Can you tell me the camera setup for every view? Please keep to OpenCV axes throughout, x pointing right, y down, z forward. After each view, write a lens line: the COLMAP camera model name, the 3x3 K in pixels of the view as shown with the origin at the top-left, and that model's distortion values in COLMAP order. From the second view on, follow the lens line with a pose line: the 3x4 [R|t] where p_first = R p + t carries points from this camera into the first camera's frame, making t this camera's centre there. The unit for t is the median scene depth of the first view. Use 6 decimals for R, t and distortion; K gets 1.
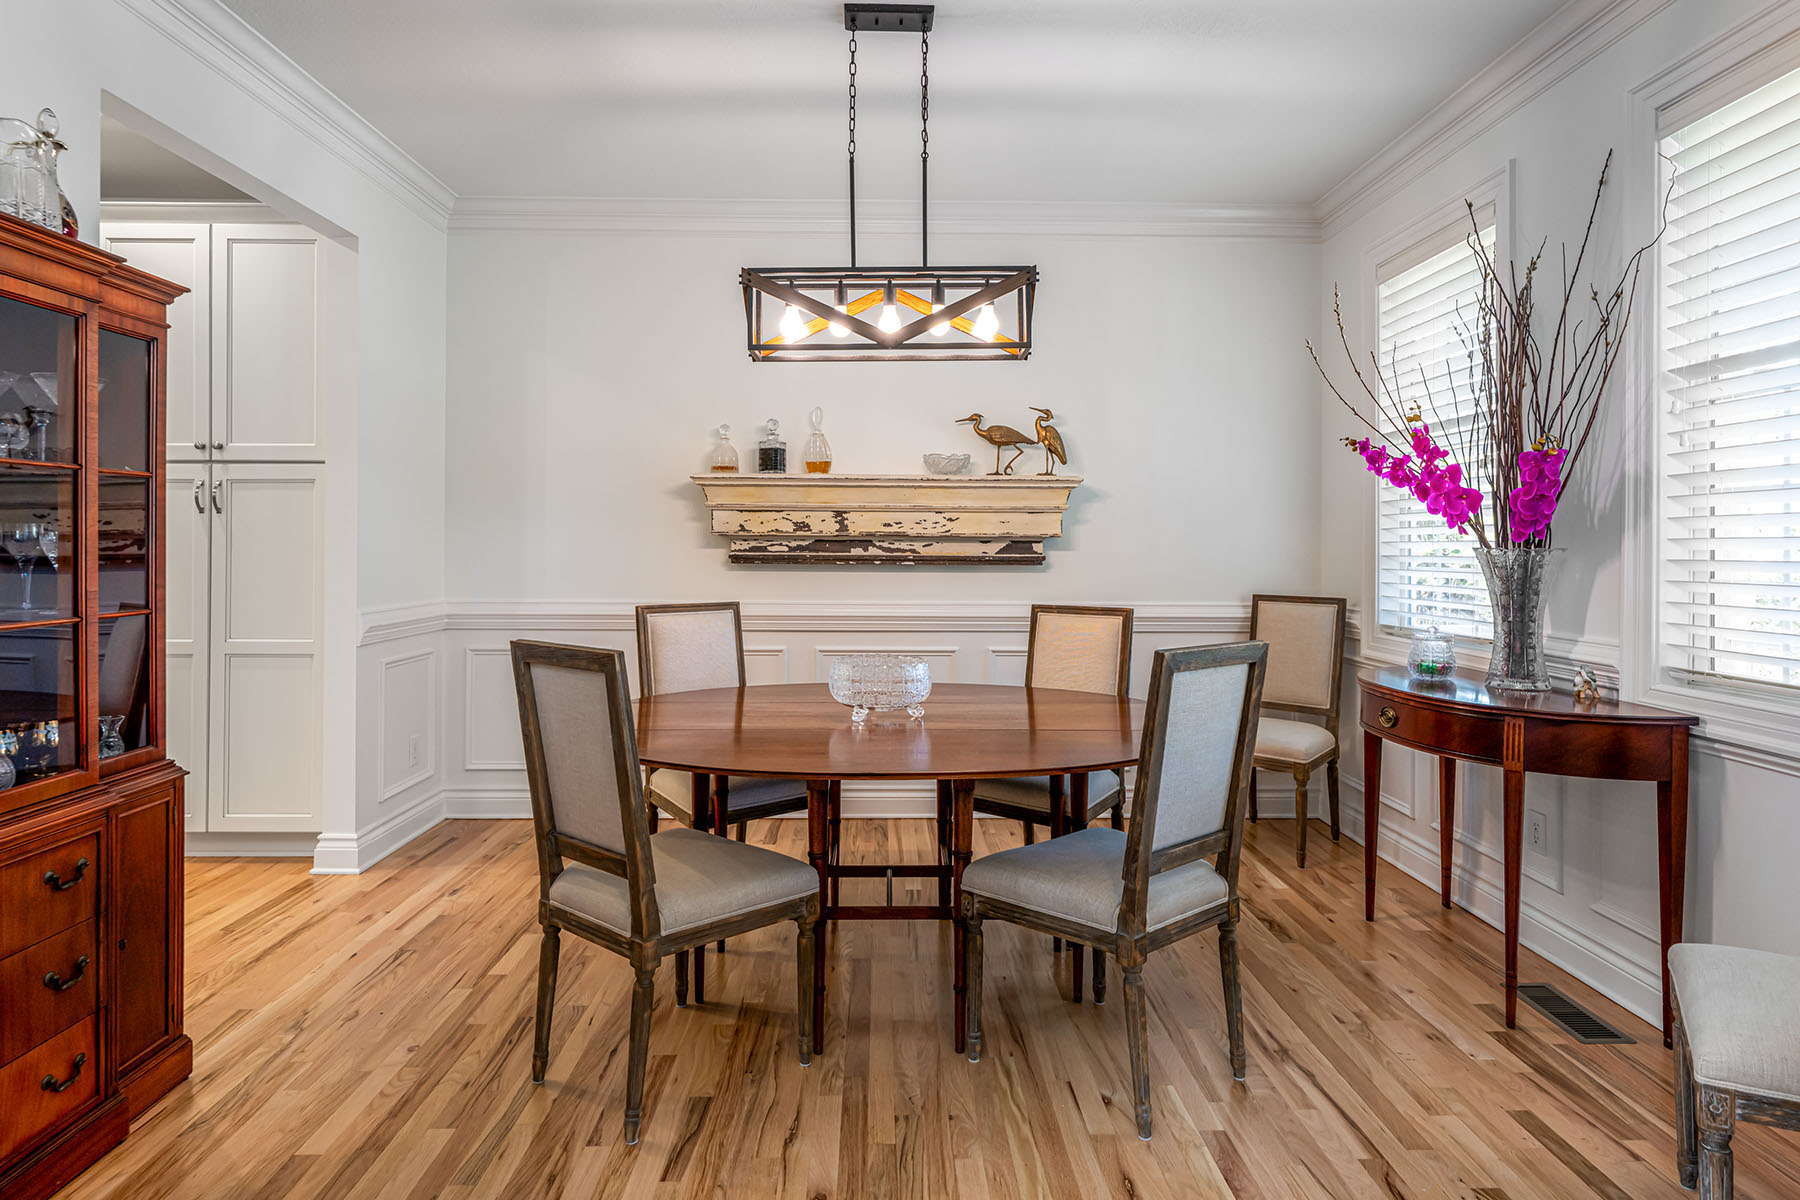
lens RADIAL K [[1047.0, 0, 915.3], [0, 1047.0, 545.5], [0, 0, 1]] dist [0.000770, 0.001348]
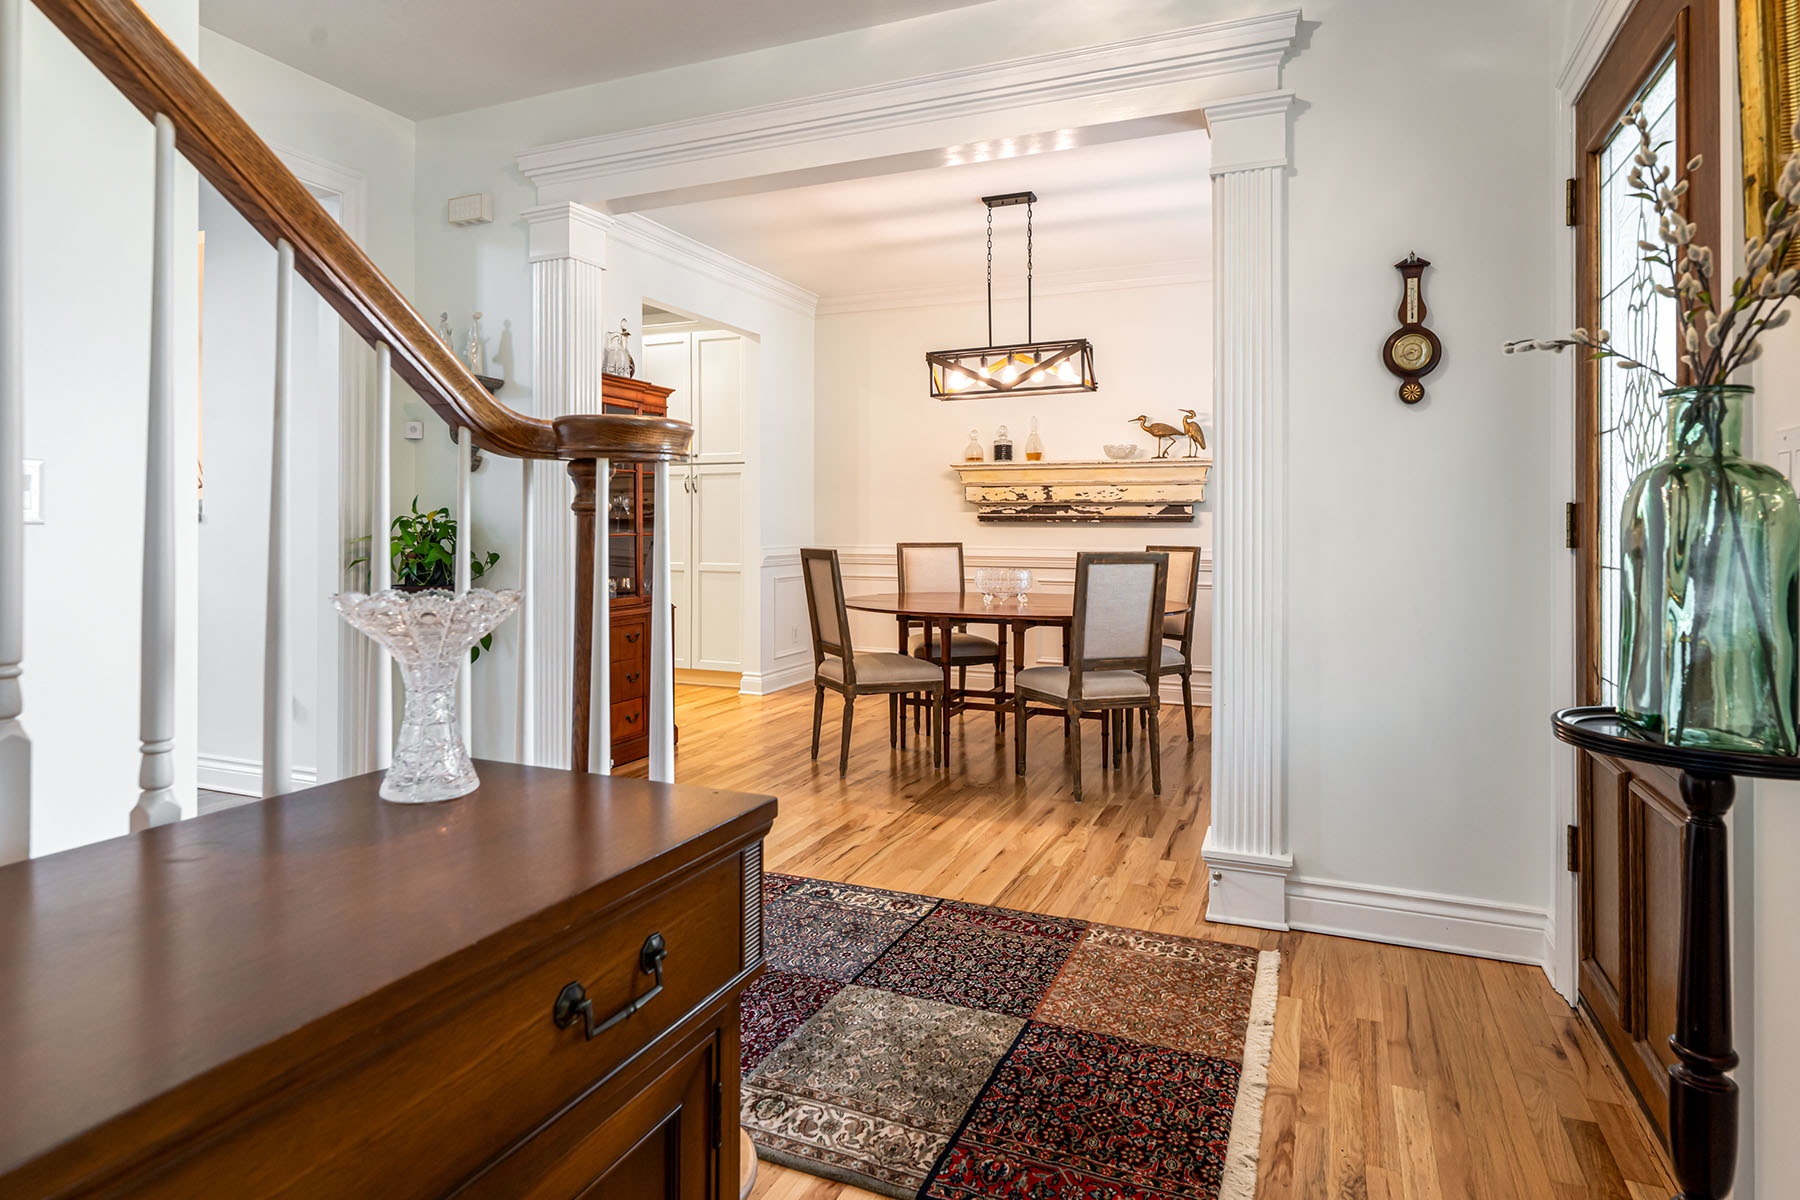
lens RADIAL K [[1047.0, 0, 878.3], [0, 1047.0, 546.0], [0, 0, 1]] dist [0.000770, 0.001348]
pose [[0.905249, 0.006381, -0.424833, 0.342508], [0.001248, 0.999843, 0.017678, 0.025868], [0.424879, -0.016533, 0.905099, -0.443452]]
